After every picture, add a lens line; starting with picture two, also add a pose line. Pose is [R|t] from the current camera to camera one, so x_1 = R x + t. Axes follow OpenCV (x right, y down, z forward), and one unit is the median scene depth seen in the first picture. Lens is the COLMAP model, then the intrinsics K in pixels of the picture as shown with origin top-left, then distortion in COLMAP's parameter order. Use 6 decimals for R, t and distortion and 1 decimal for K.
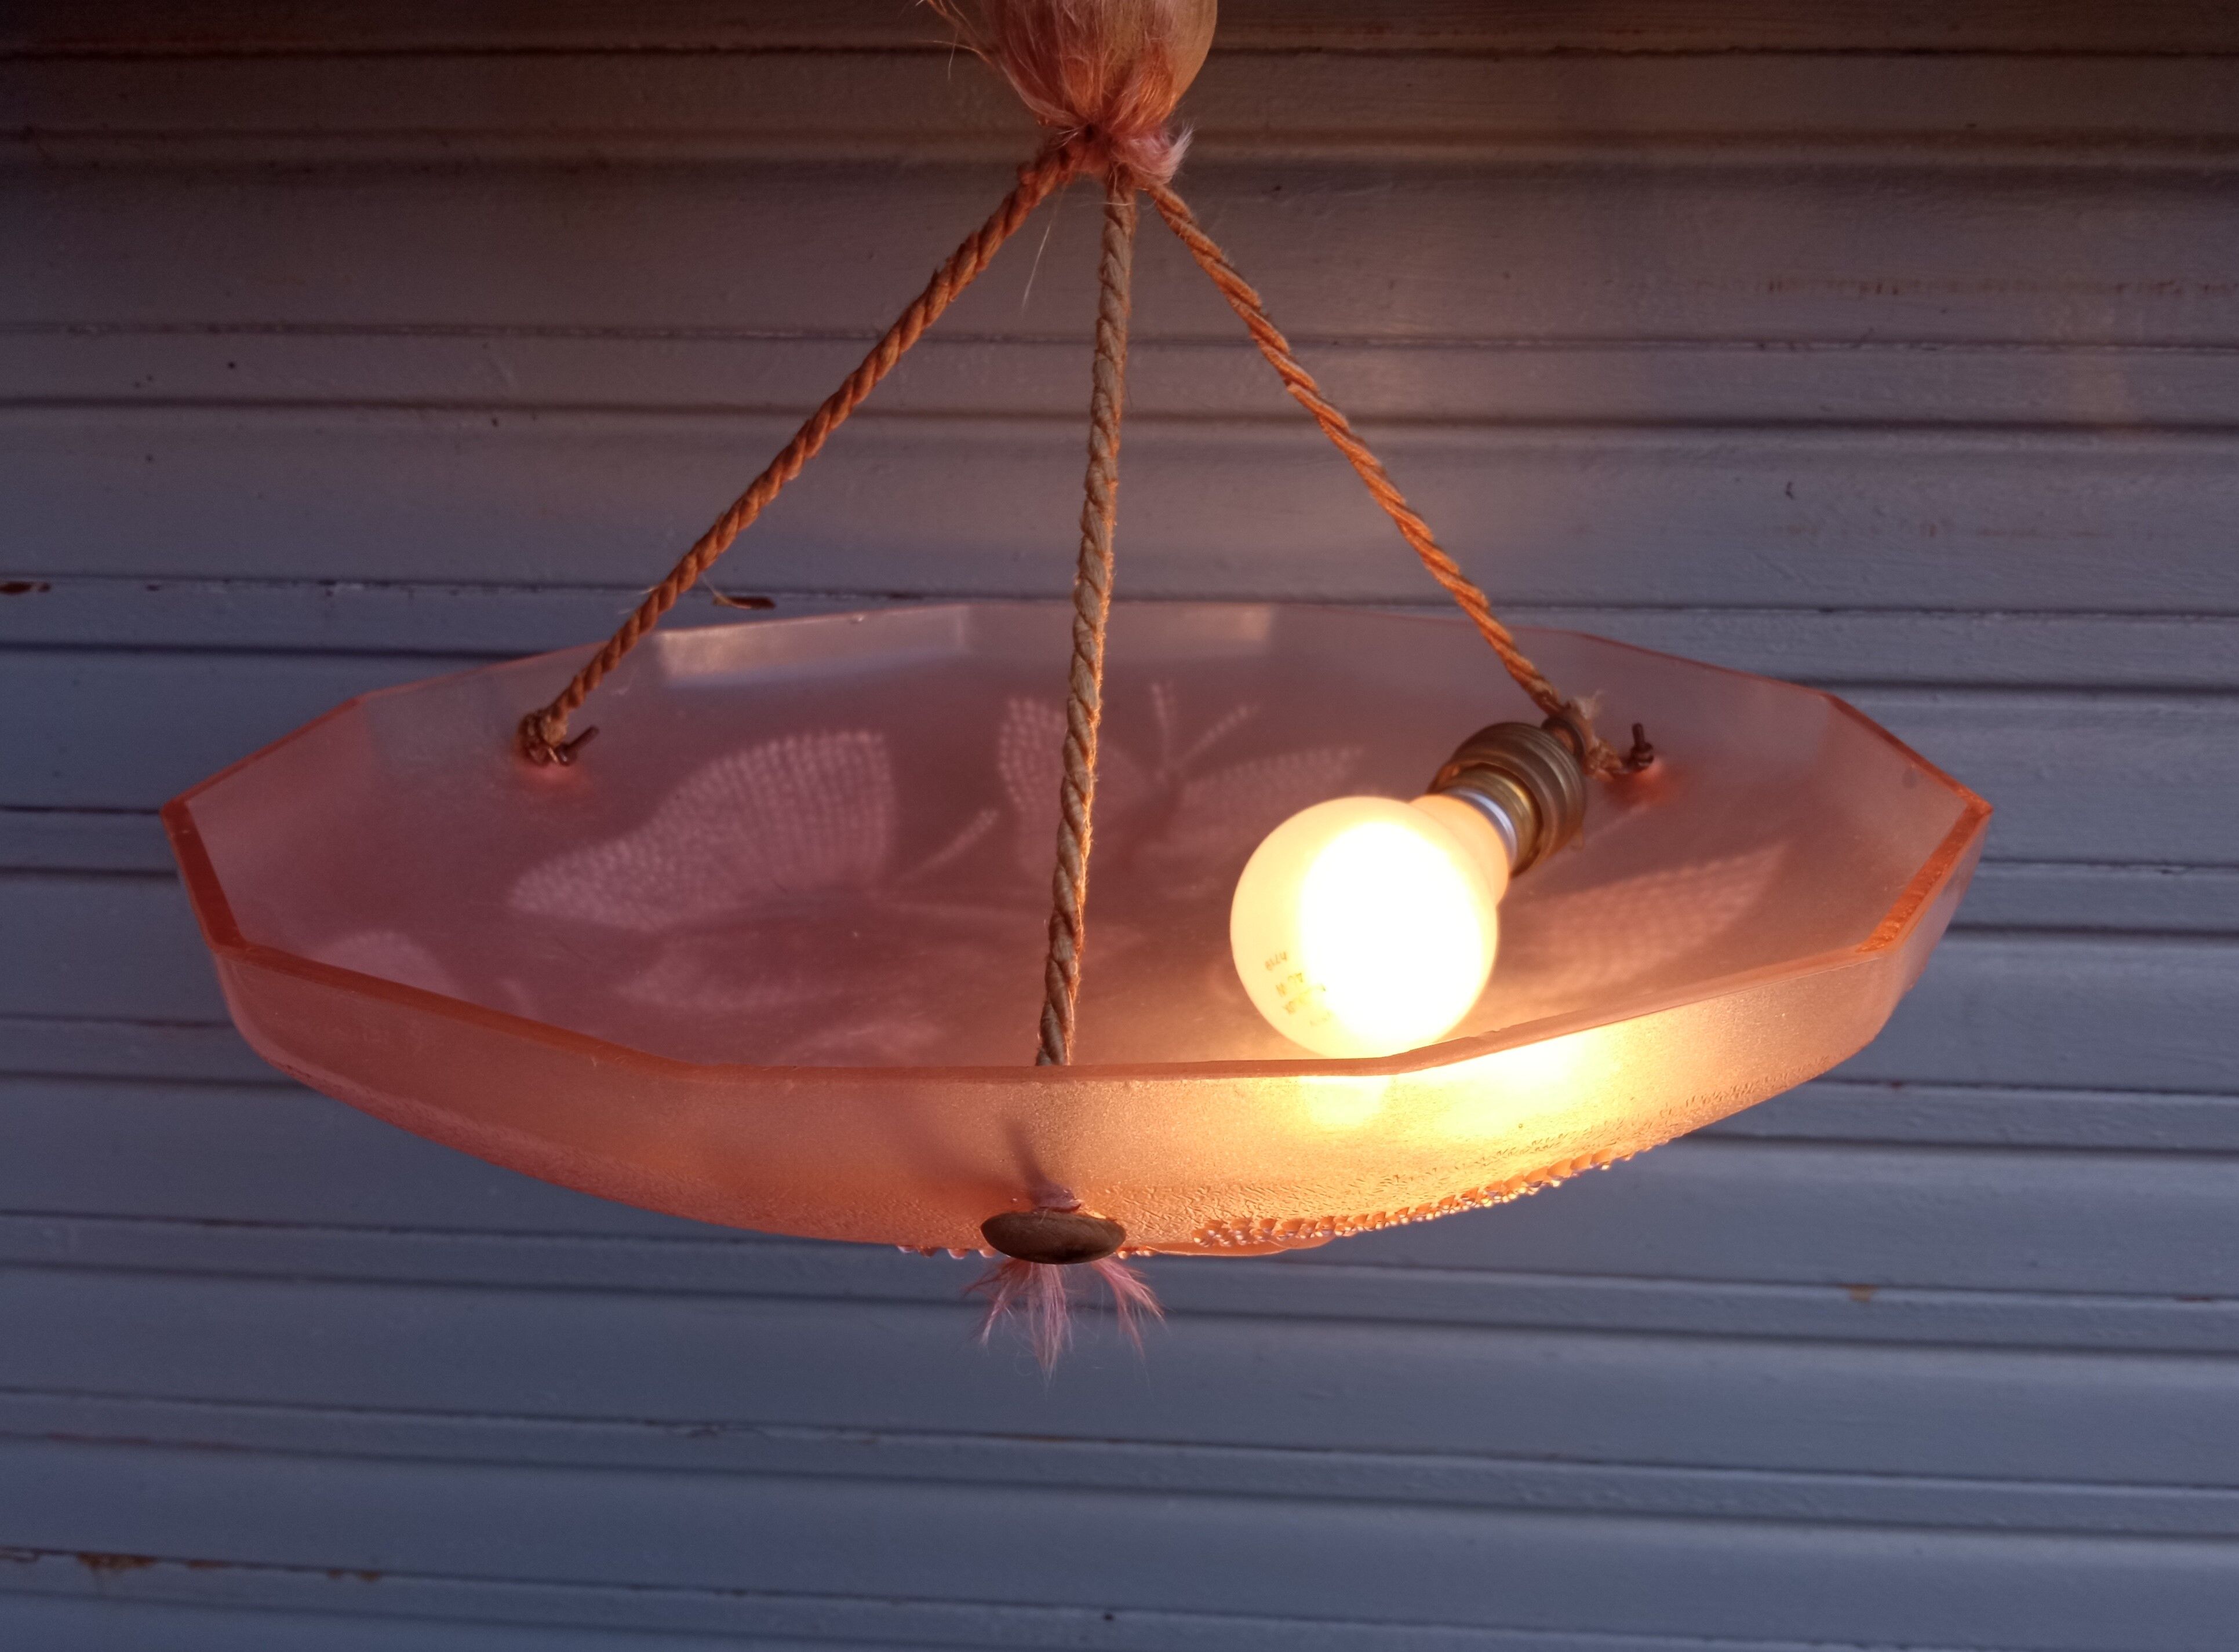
lens RADIAL K [[1986.6, 0, 1215.8], [0, 1986.6, 917.2], [0, 0, 1]] dist [0.052991, -0.112937]
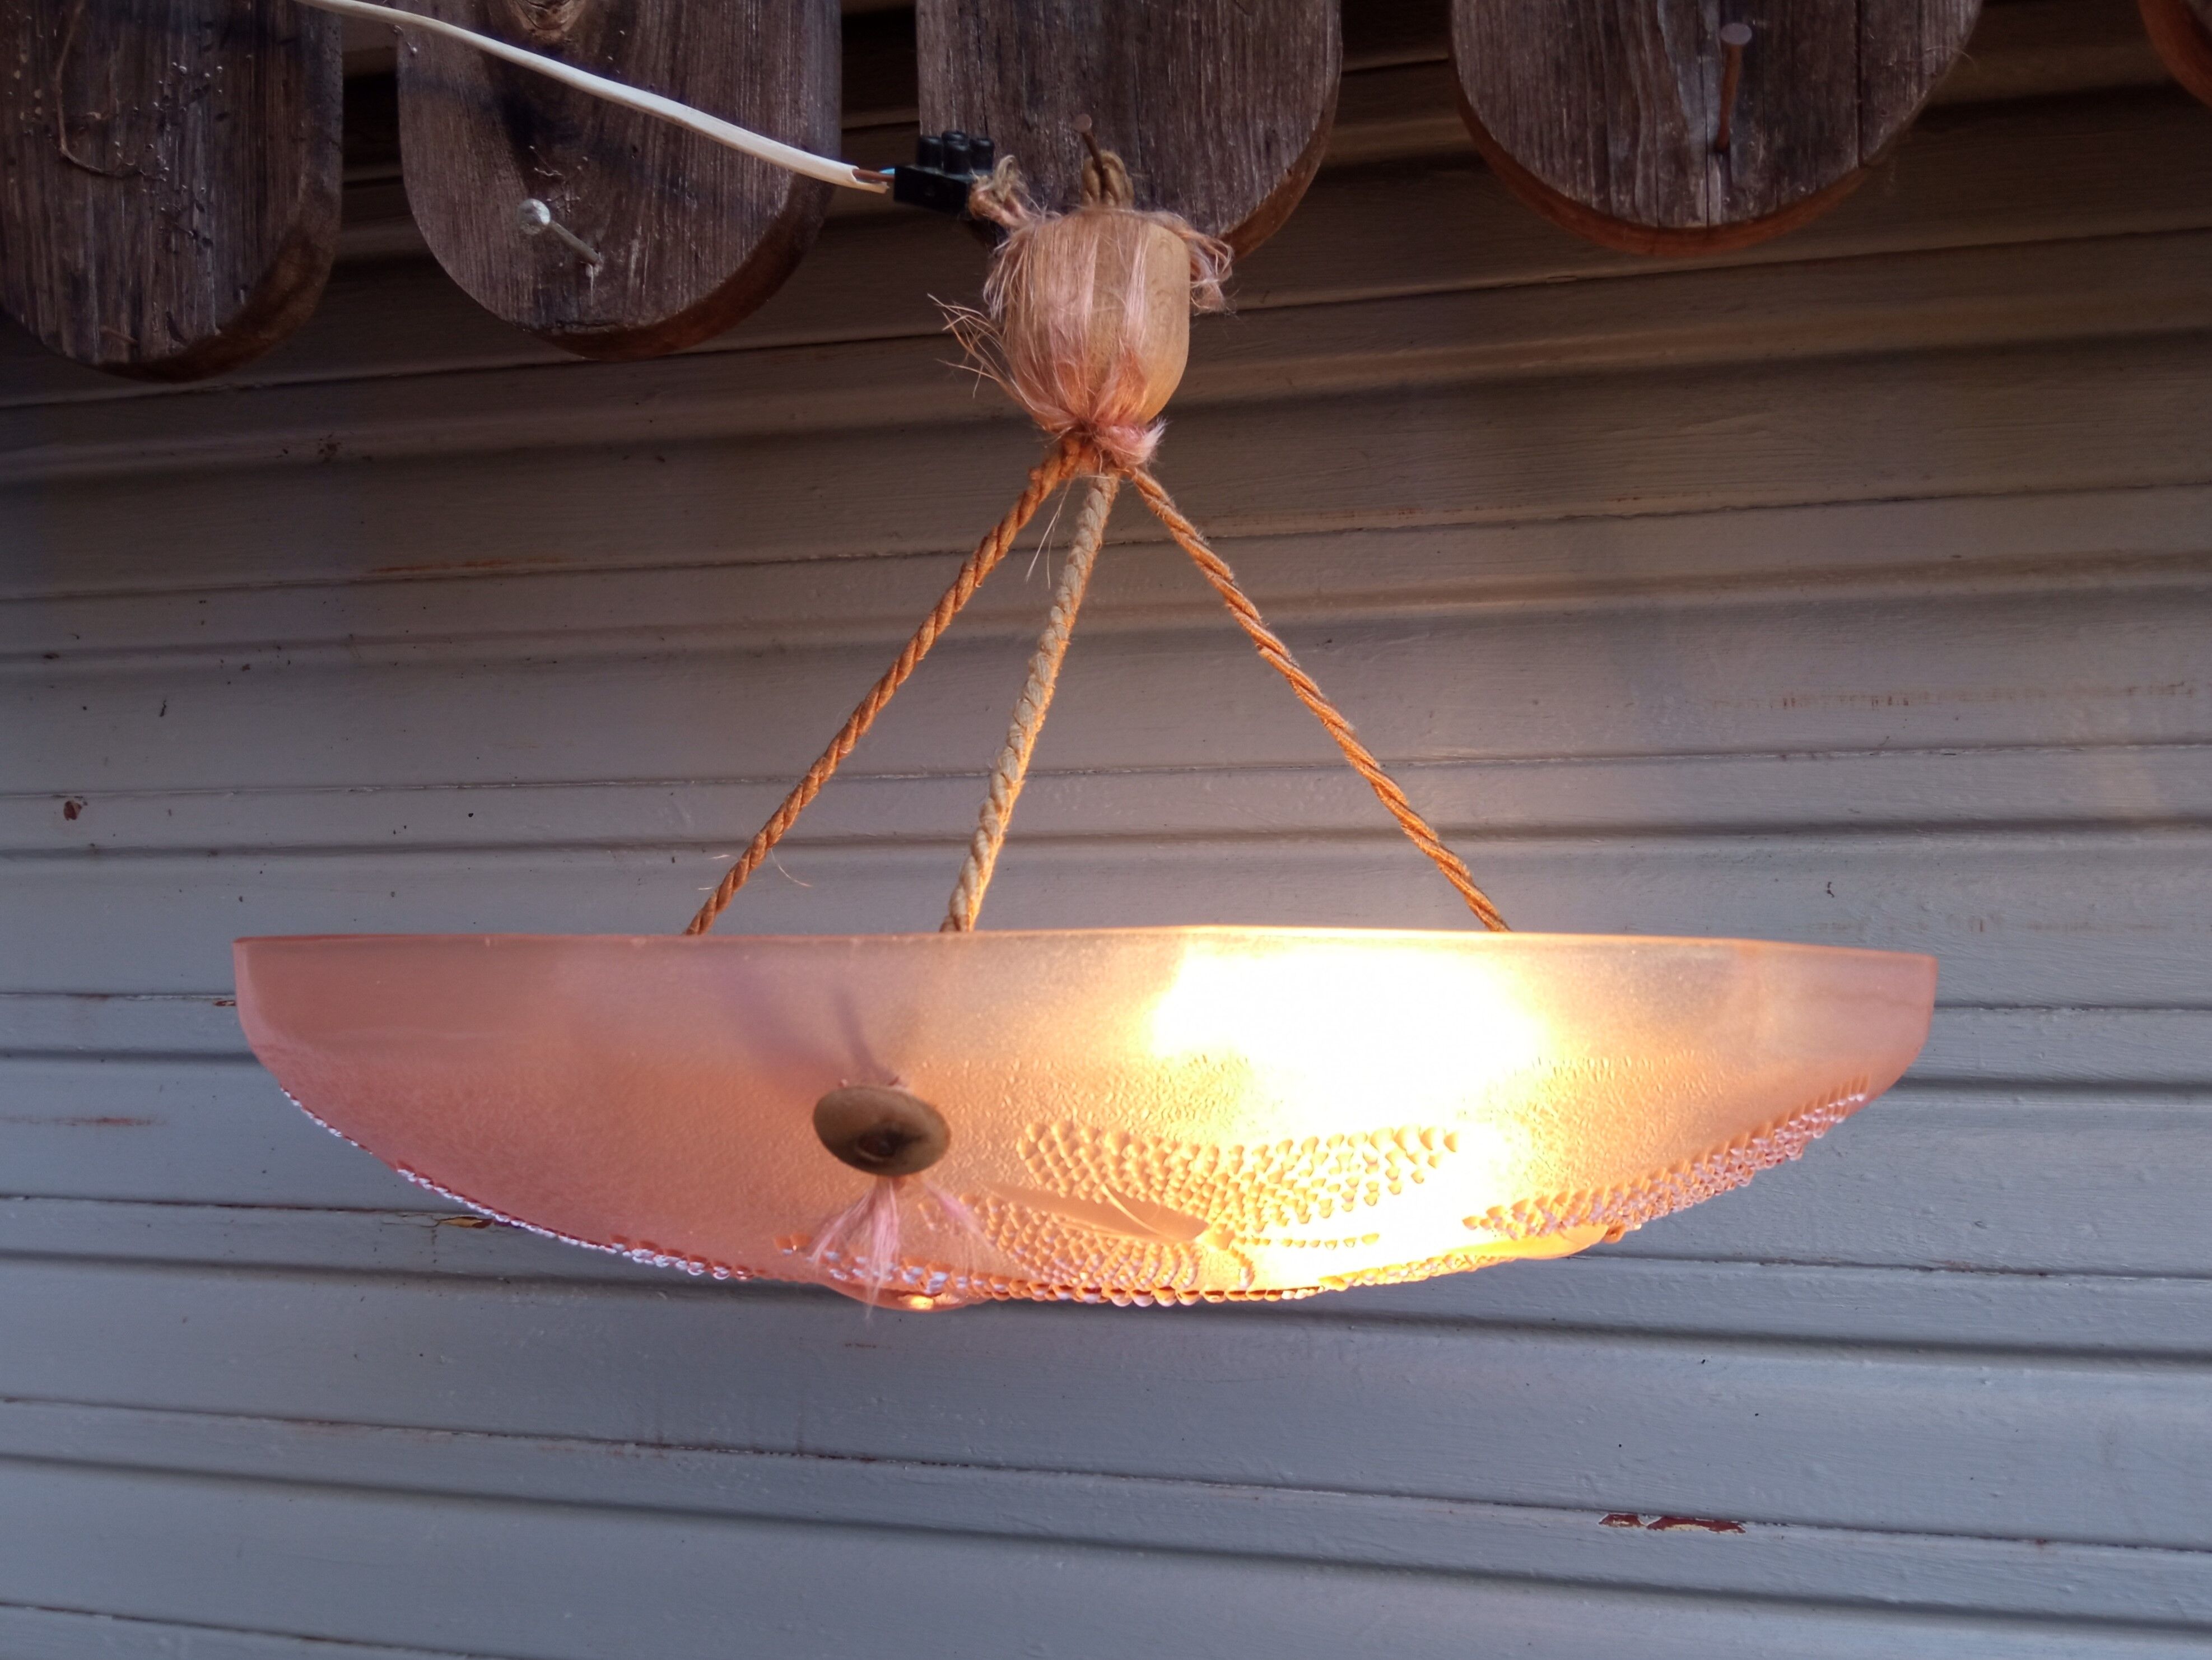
lens RADIAL K [[1897.1, 0, 1106.0], [0, 1897.1, 830.0], [0, 0, 1]] dist [0.078019, -0.141610]
pose [[0.984157, -0.013598, -0.176777, 0.099640], [-0.060207, 0.912176, -0.405353, 0.196035], [0.166764, 0.409574, 0.896905, 0.033708]]
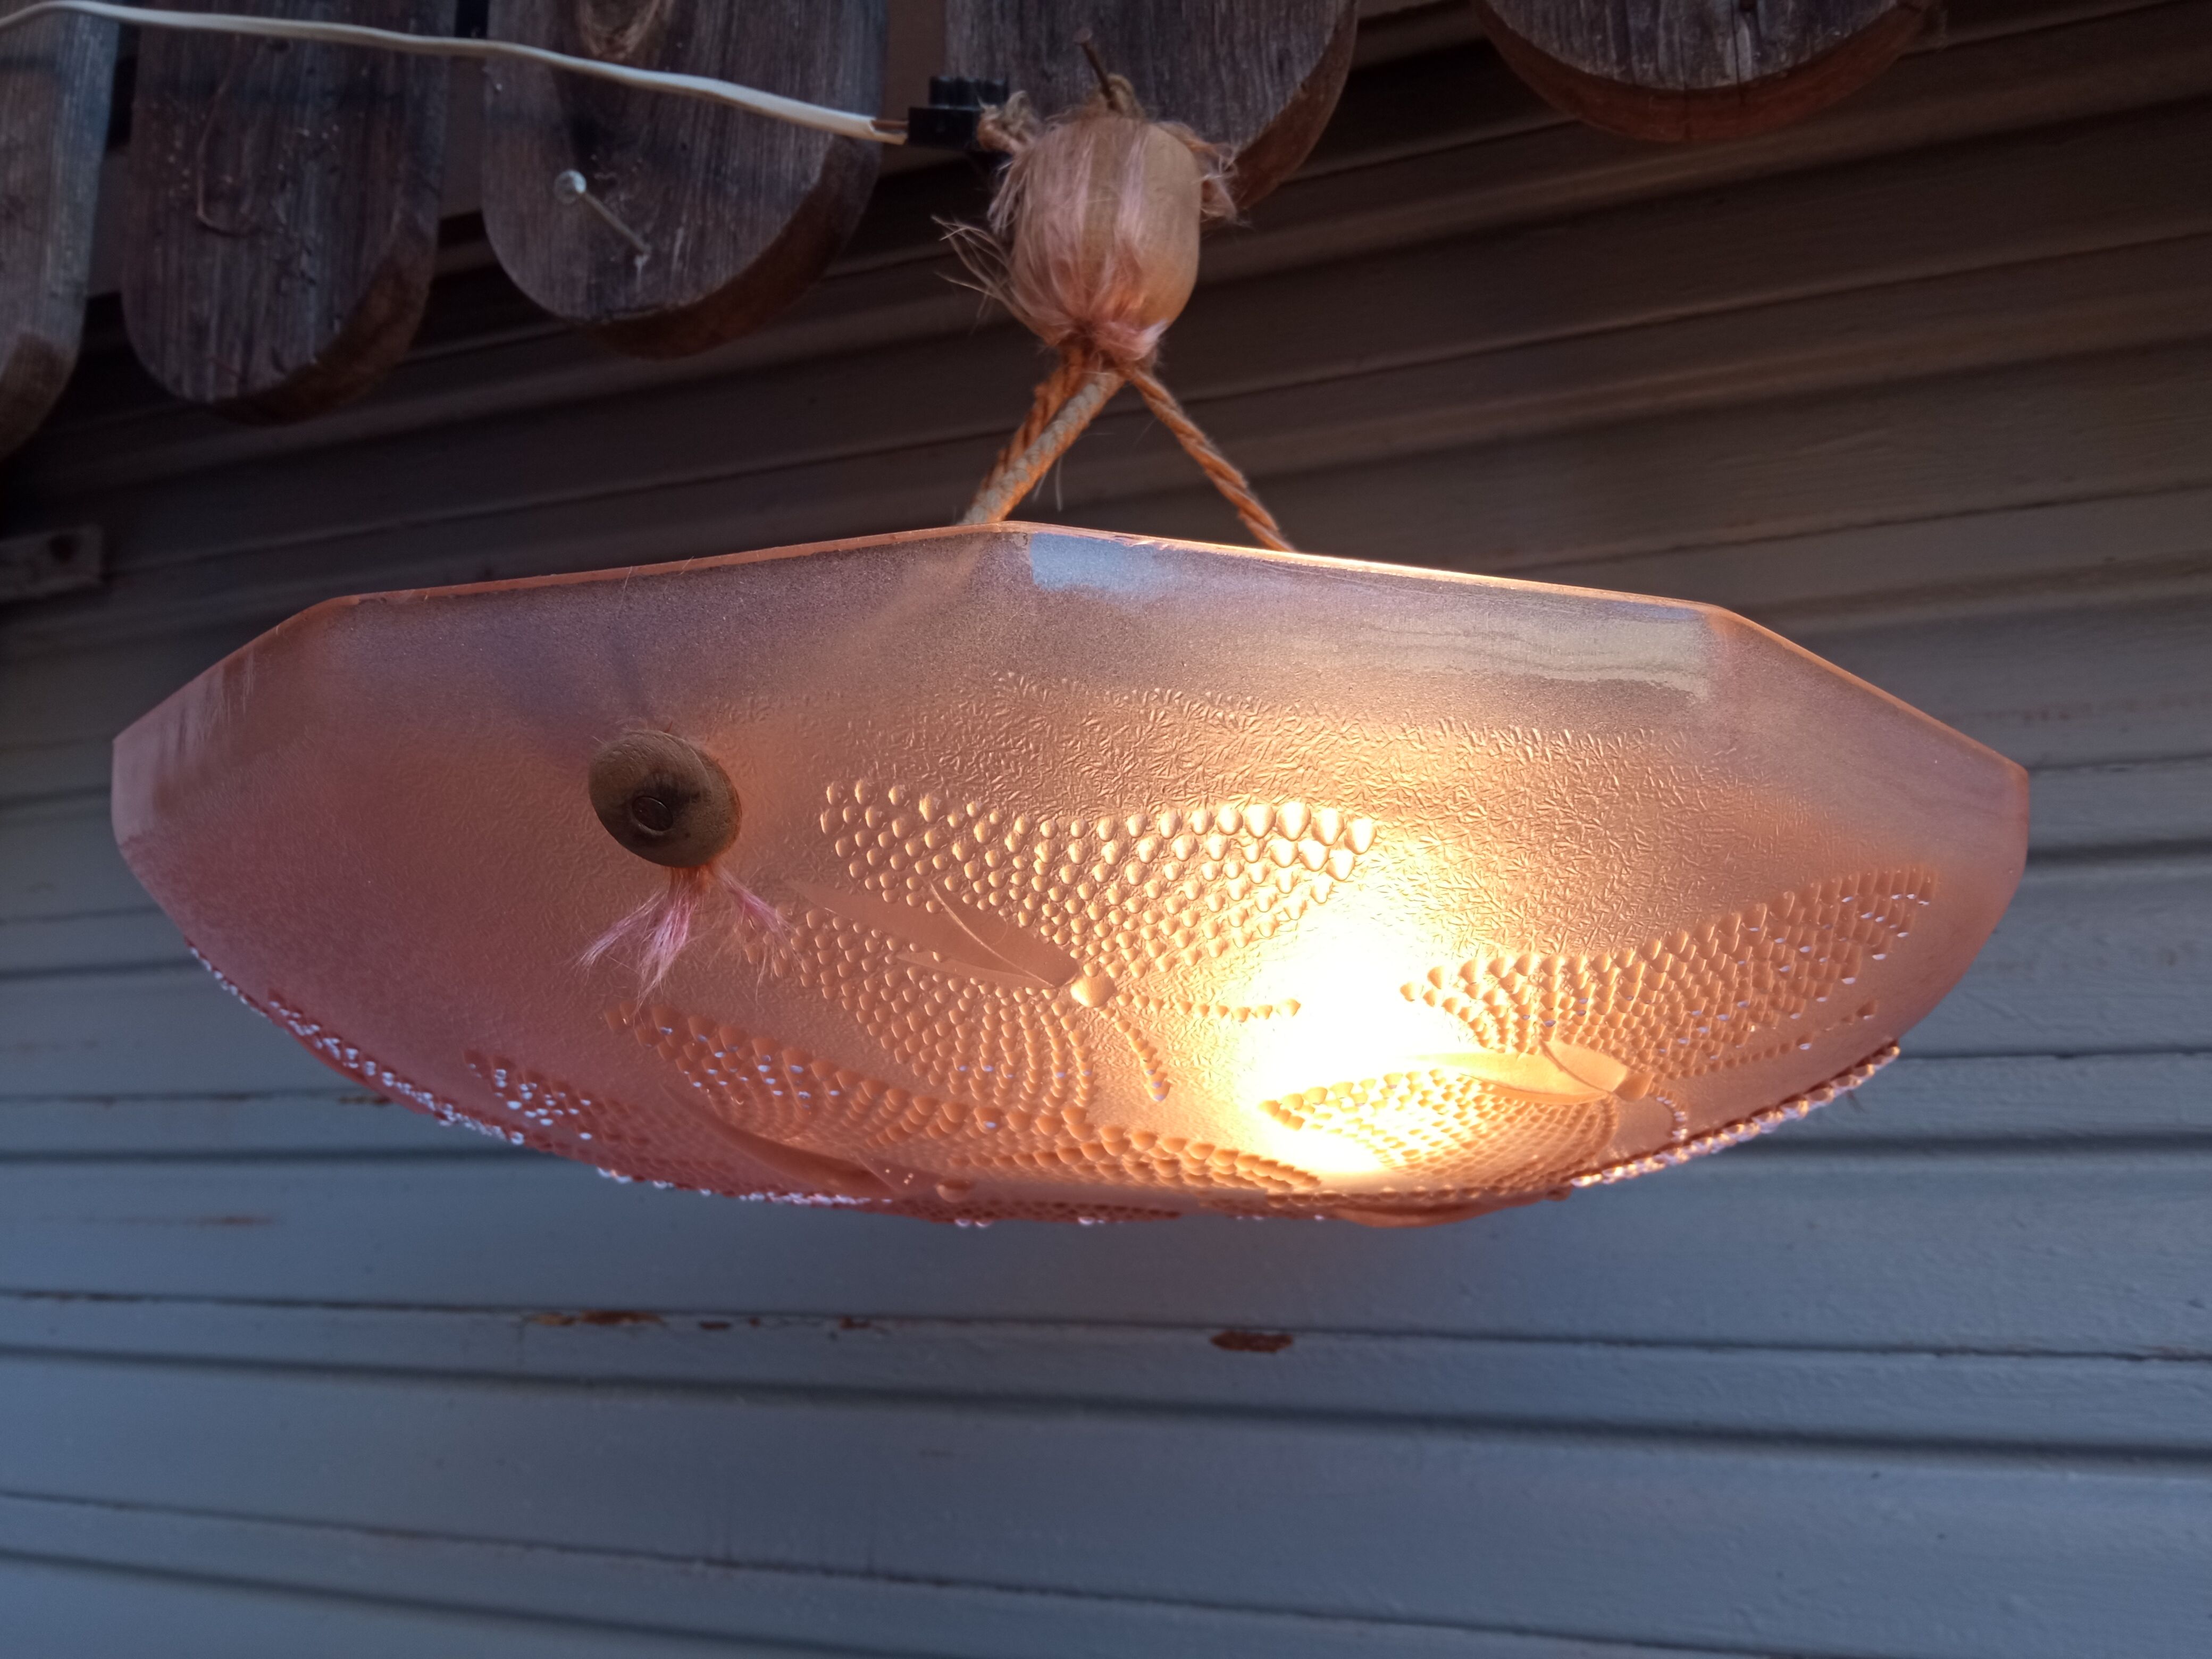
lens RADIAL K [[1841.5, 0, 1103.0], [0, 1841.5, 826.9], [0, 0, 1]] dist [0.057564, -0.117484]
pose [[0.951176, -0.056074, -0.303513, 0.169547], [-0.124591, 0.829925, -0.543785, 0.284278], [0.282386, 0.555050, 0.782418, 0.197559]]
